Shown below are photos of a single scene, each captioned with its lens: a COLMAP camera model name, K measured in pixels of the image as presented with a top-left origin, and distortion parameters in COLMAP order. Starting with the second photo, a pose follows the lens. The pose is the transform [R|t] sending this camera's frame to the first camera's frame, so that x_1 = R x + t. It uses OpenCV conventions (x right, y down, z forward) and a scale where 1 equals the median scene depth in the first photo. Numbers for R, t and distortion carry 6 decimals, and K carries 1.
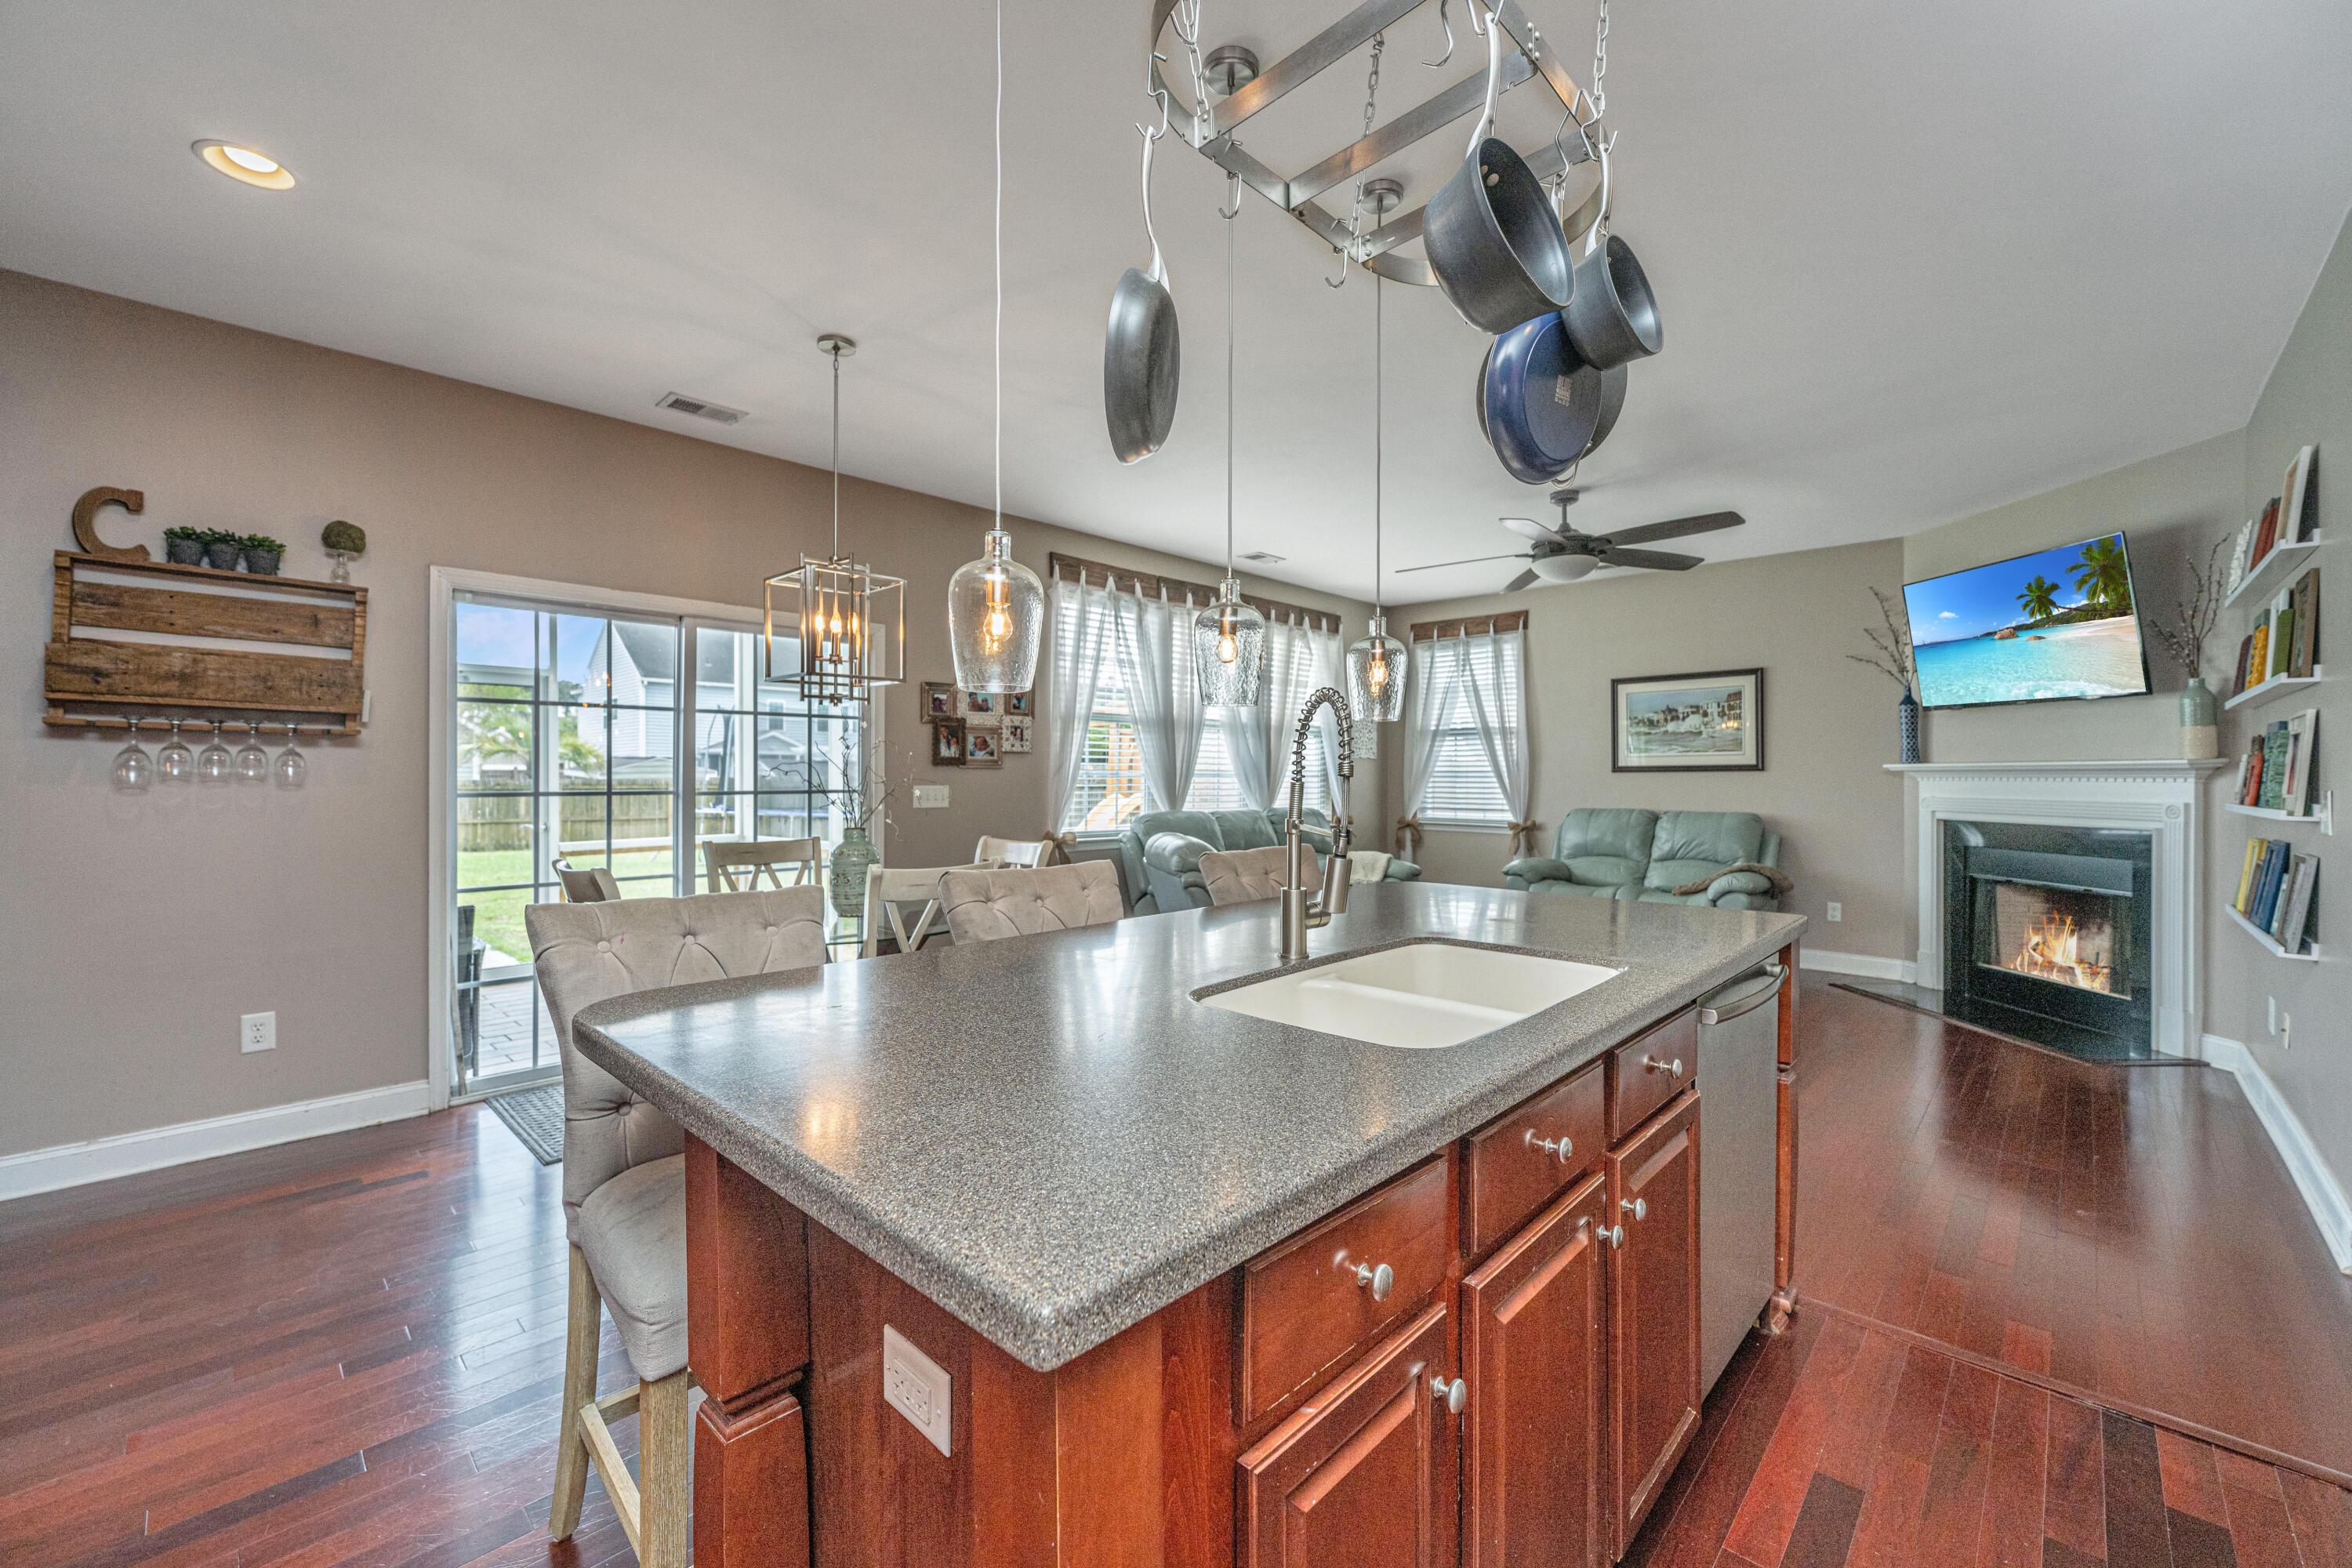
lens RADIAL K [[927.6, 0, 1227.9], [0, 927.6, 784.6], [0, 0, 1]] dist [-0.000111, 0.000145]
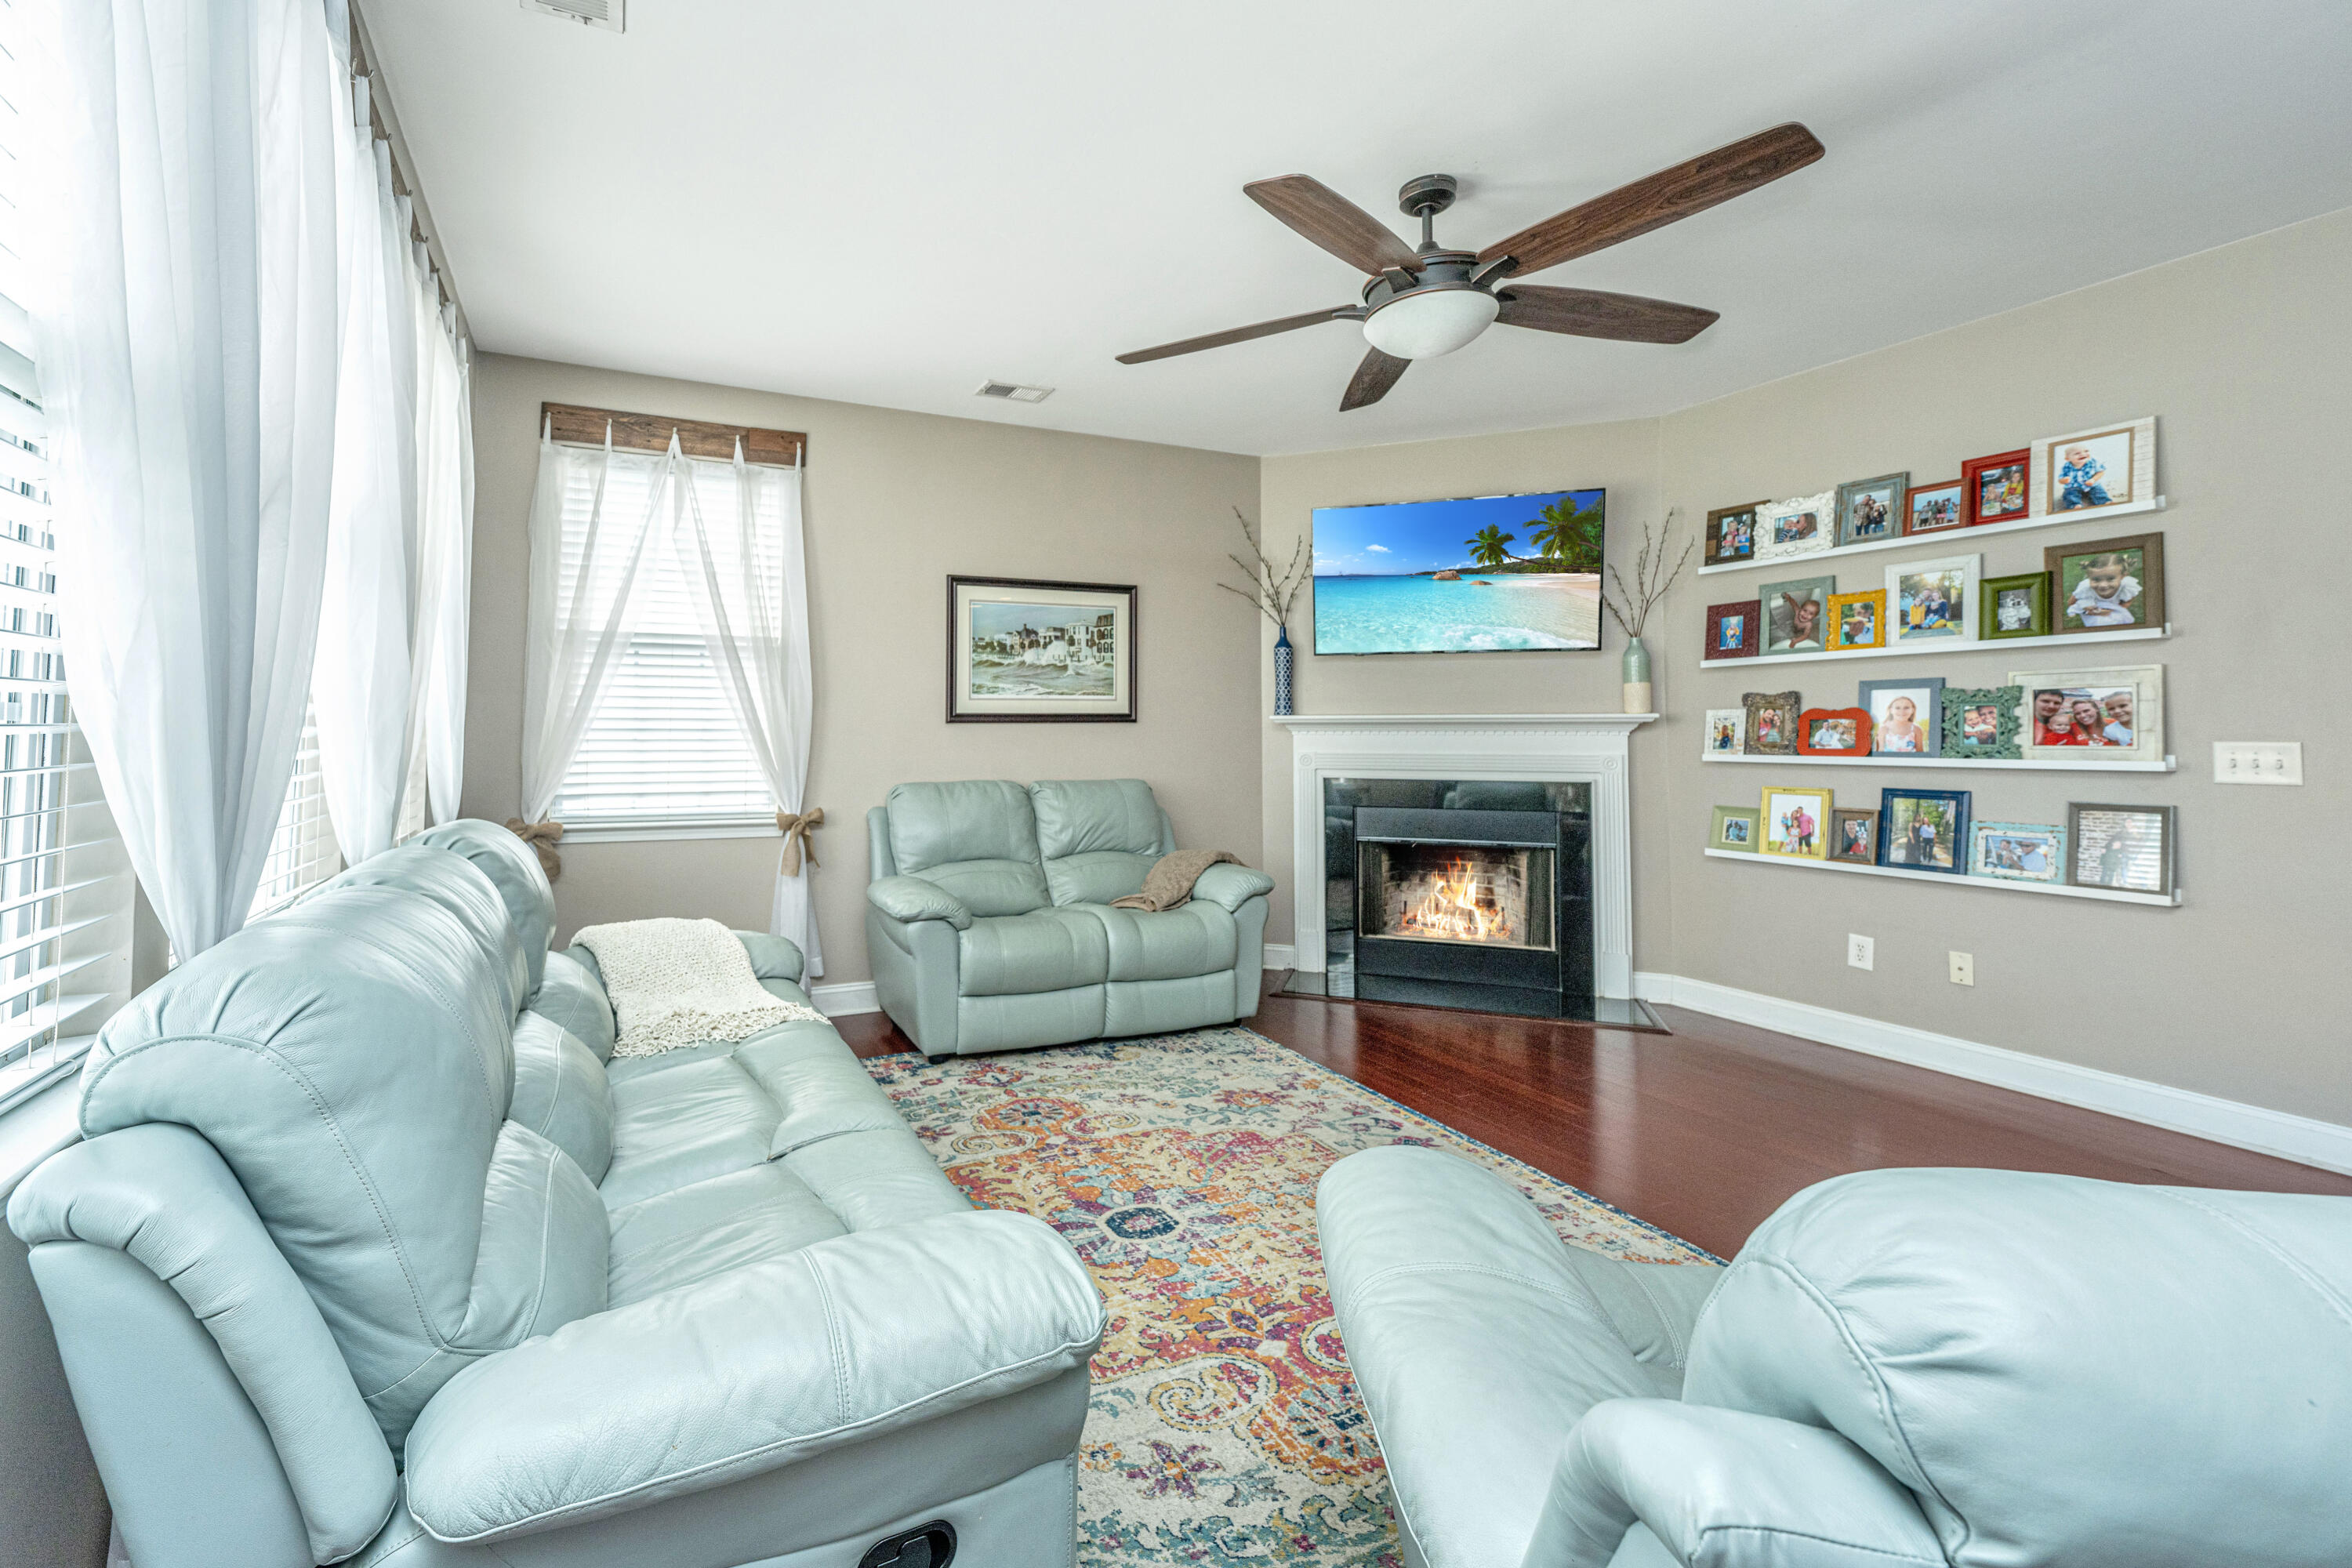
lens RADIAL K [[966.8, 0, 1026.8], [0, 966.8, 689.8], [0, 0, 1]] dist [0.001334, -0.000095]
pose [[0.427237, 0.038660, 0.903313, -0.188000], [0.010209, 0.998815, -0.047576, -0.005247], [-0.904082, 0.029548, 0.426336, 0.838877]]
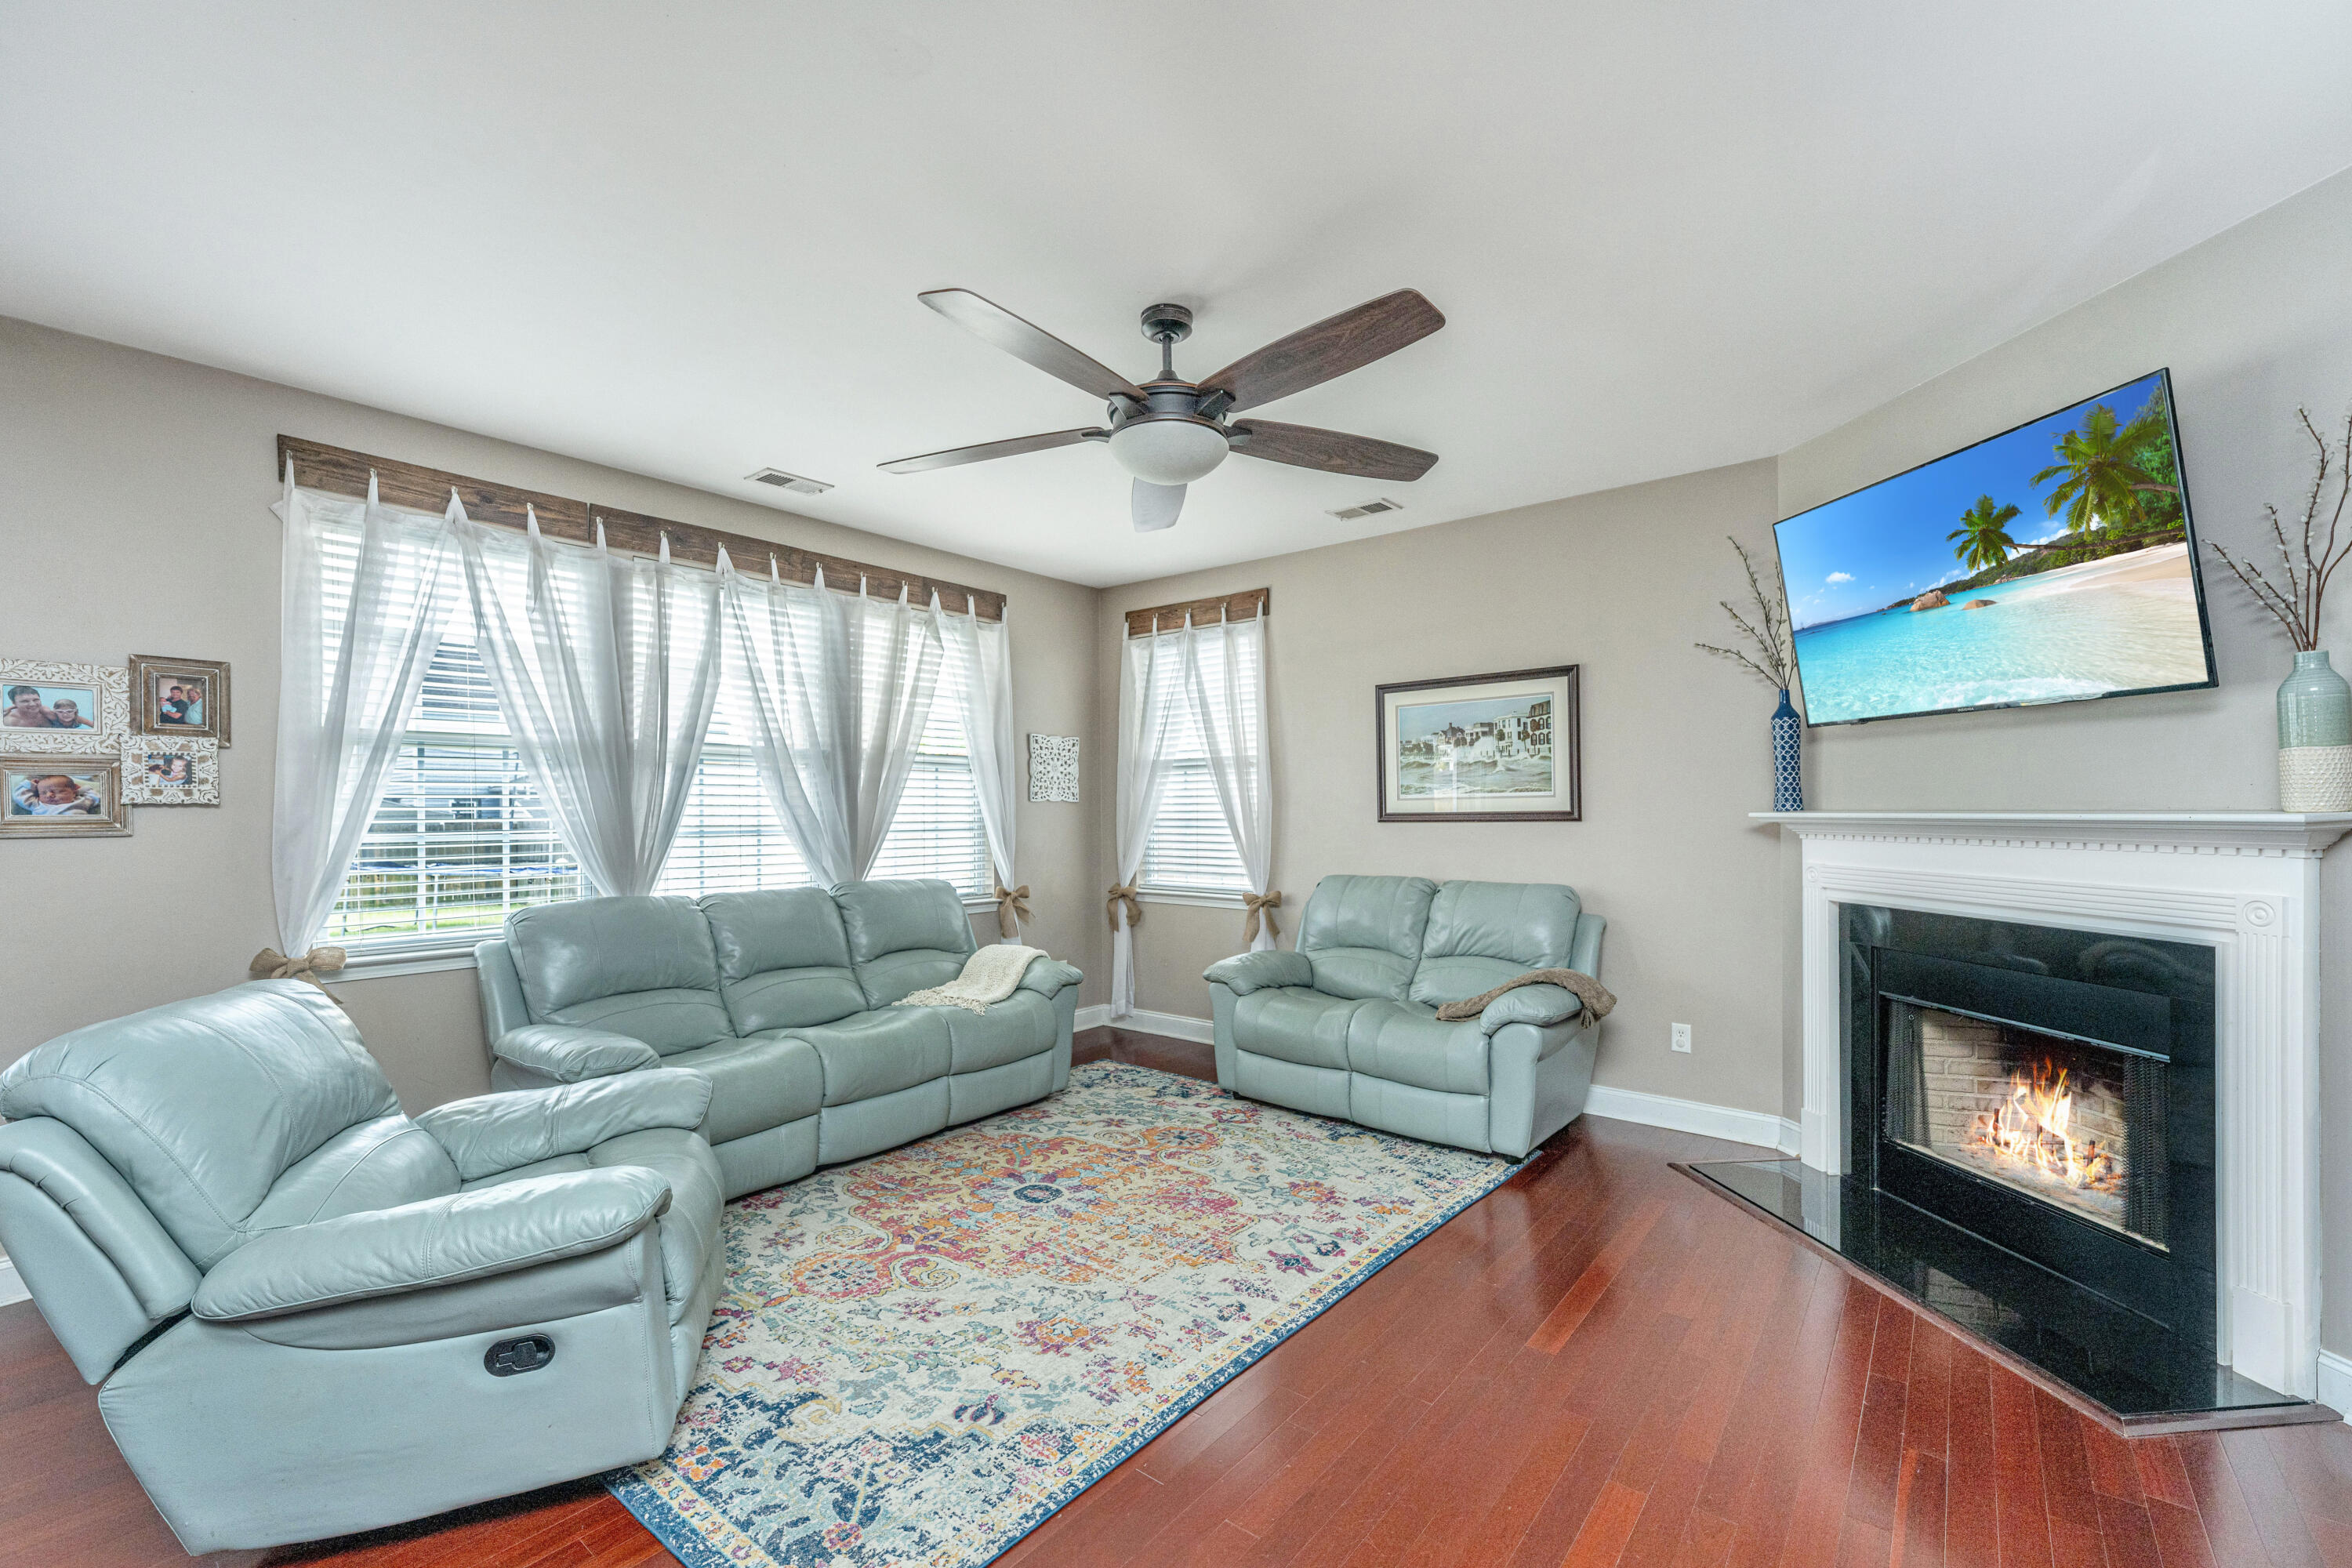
lens RADIAL K [[964.0, 0, 1207.3], [0, 964.0, 813.6], [0, 0, 1]] dist [0.000496, -0.012601]
pose [[0.996817, -0.007476, 0.079367, 0.289152], [0.008018, 0.999947, -0.006515, -0.019550], [-0.079314, 0.007131, 0.996824, 0.378234]]
